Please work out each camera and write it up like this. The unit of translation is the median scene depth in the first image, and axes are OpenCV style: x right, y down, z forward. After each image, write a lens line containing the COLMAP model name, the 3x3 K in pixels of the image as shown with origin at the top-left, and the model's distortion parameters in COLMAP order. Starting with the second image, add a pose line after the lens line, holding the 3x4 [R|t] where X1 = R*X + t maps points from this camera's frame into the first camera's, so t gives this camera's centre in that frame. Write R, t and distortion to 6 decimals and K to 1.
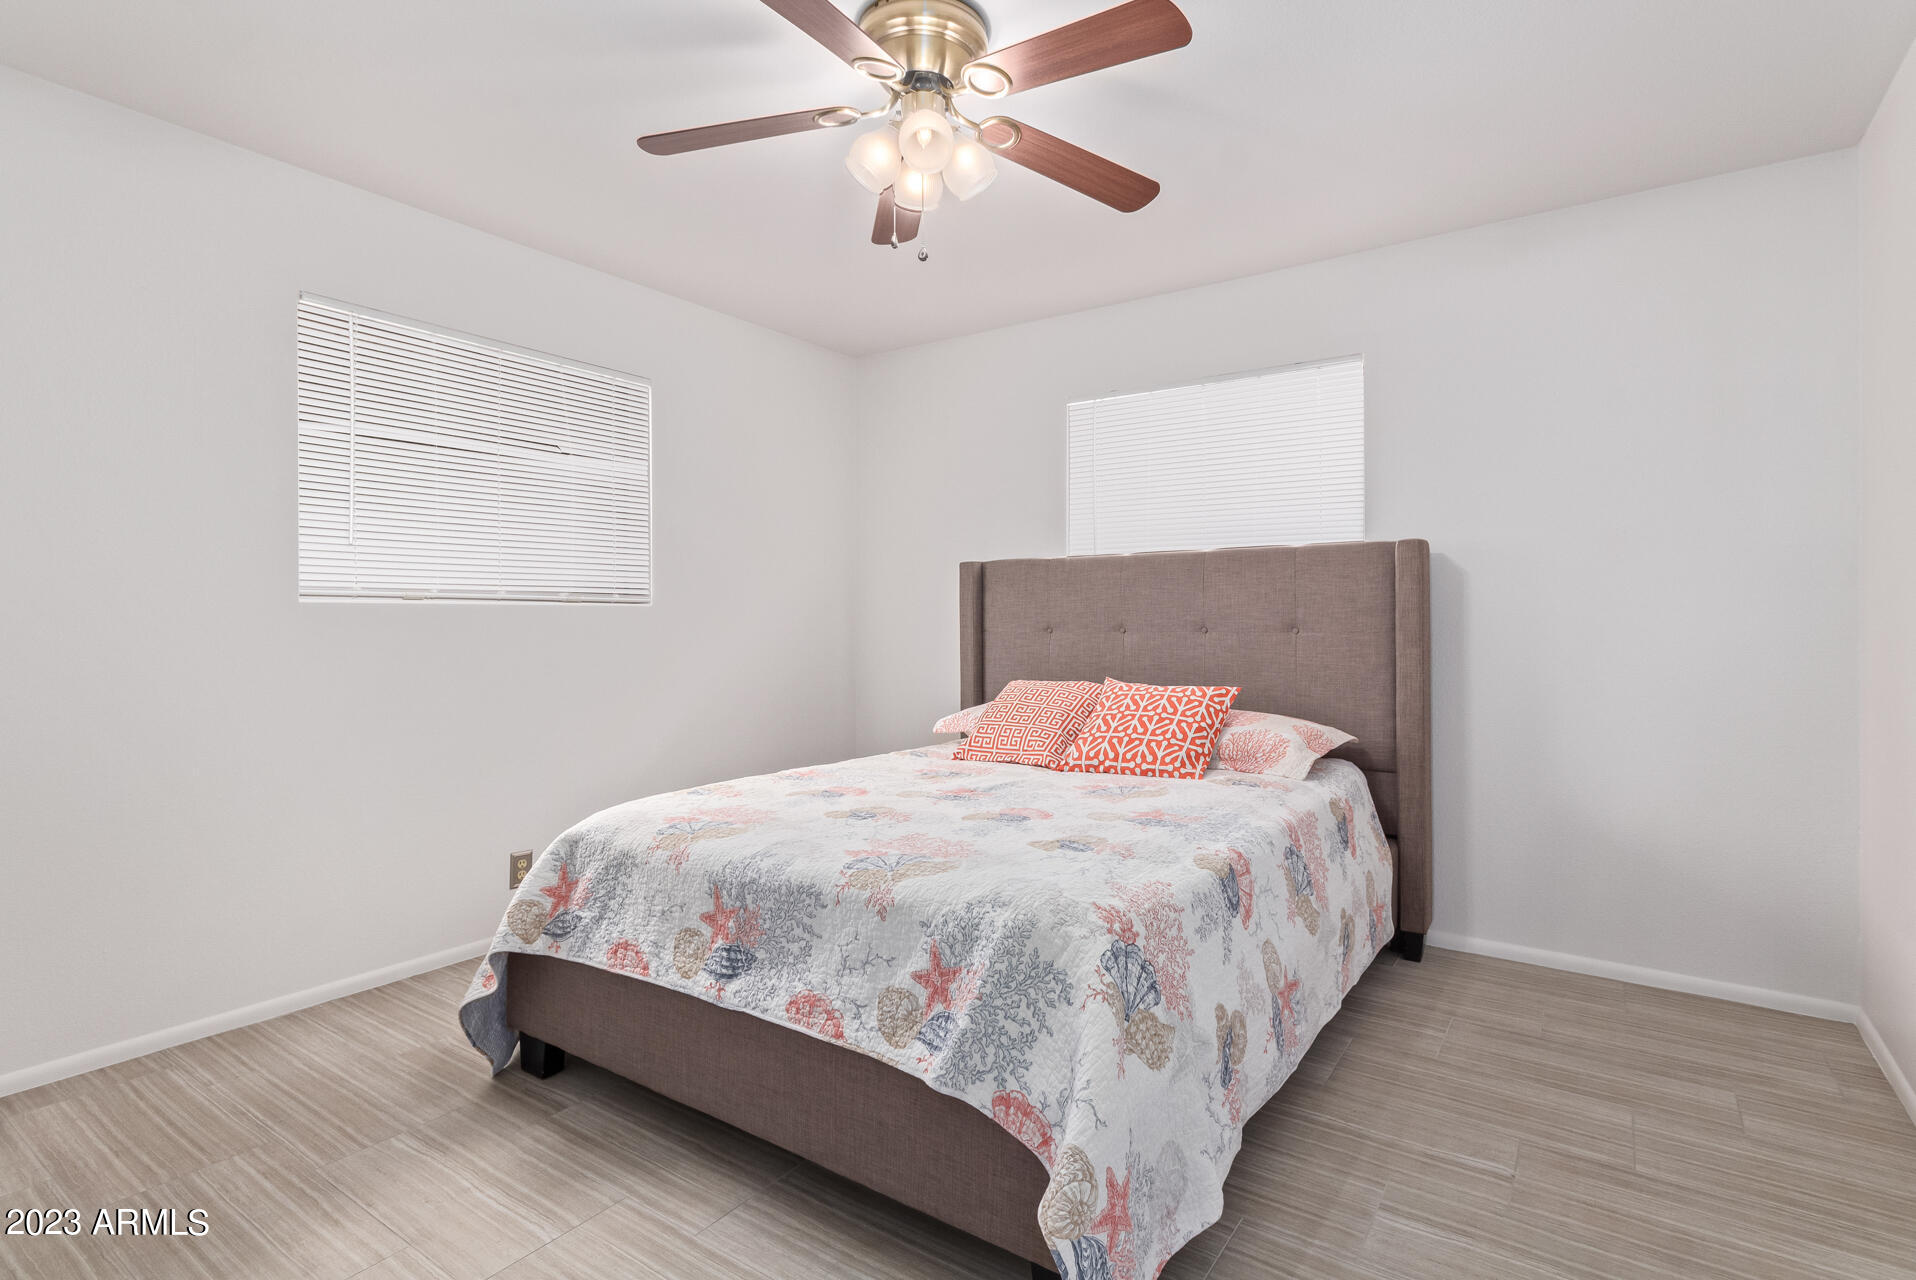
lens RADIAL K [[905.2, 0, 950.4], [0, 905.2, 636.9], [0, 0, 1]] dist [0.000061, 0.001227]
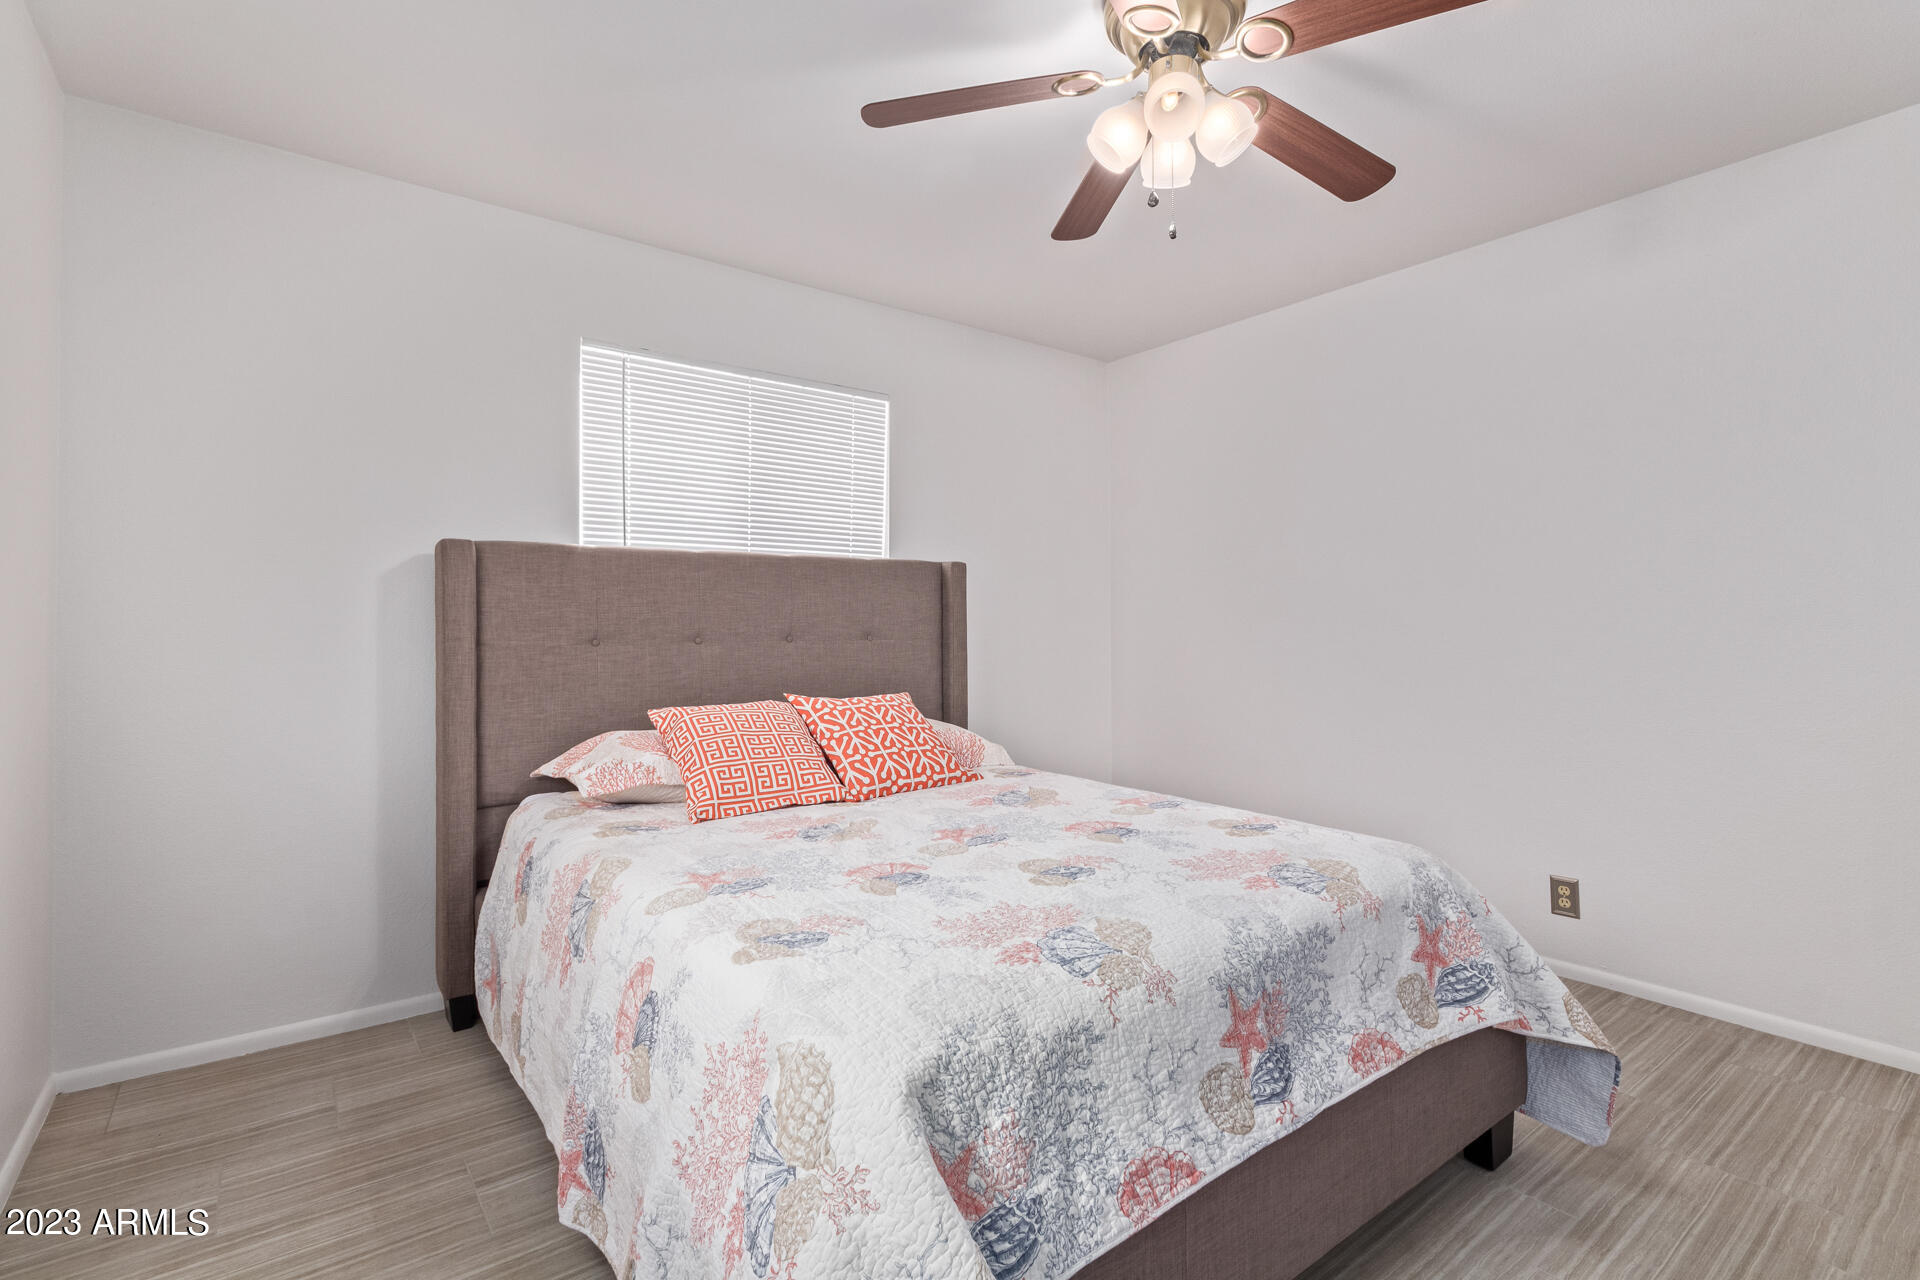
lens RADIAL K [[897.2, 0, 954.3], [0, 897.2, 628.9], [0, 0, 1]] dist [0.005712, -0.000604]
pose [[0.316443, -0.000900, 0.948611, -1.002917], [0.021684, 0.999745, -0.006285, -0.015136], [-0.948364, 0.022559, 0.316382, 0.962366]]
